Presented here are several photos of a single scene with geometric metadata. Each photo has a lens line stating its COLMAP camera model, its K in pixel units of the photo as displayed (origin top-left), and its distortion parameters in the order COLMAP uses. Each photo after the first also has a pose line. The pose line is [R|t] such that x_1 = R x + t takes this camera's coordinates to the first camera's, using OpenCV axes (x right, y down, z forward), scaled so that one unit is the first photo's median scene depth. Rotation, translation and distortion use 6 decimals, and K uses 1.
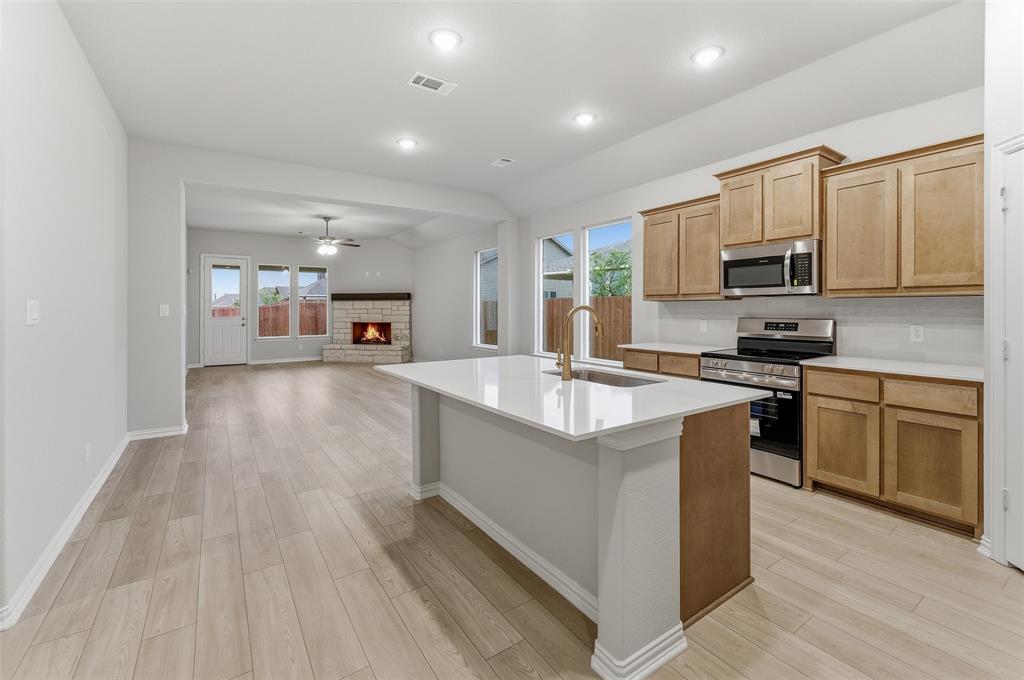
lens RADIAL K [[440.9, 0, 520.6], [0, 440.9, 307.8], [0, 0, 1]] dist [0.001331, 0.000170]
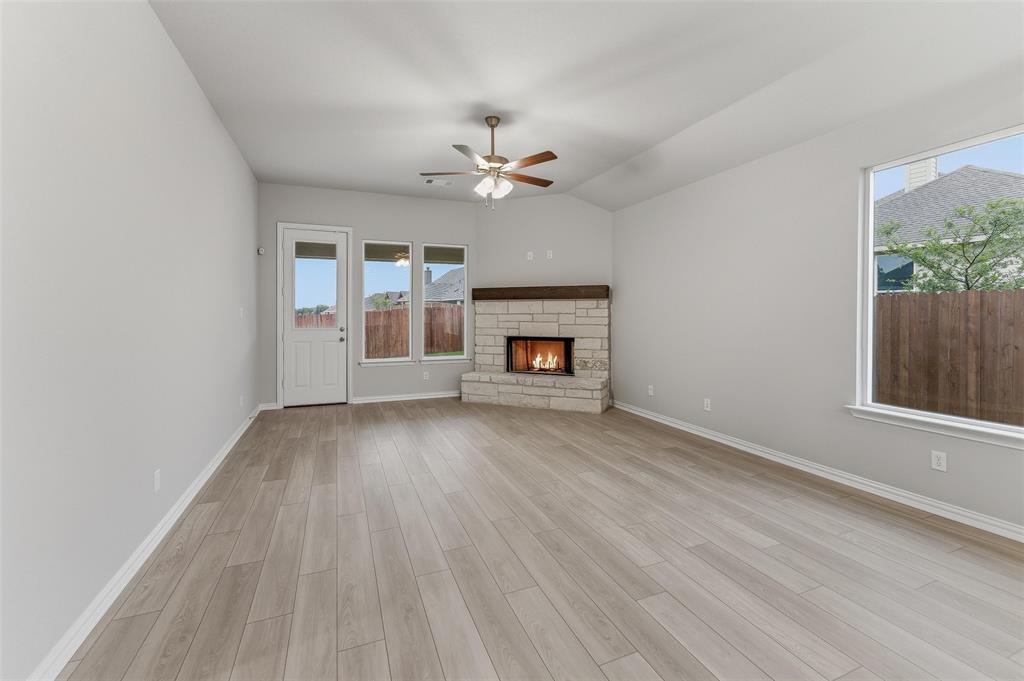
lens RADIAL K [[440.9, 0, 523.3], [0, 440.9, 316.4], [0, 0, 1]] dist [0.001331, 0.000170]
pose [[0.979188, 0.002912, -0.202936, -0.243771], [-0.001629, 0.999978, 0.006489, 0.001930], [0.202951, -0.006024, 0.979170, 0.428047]]
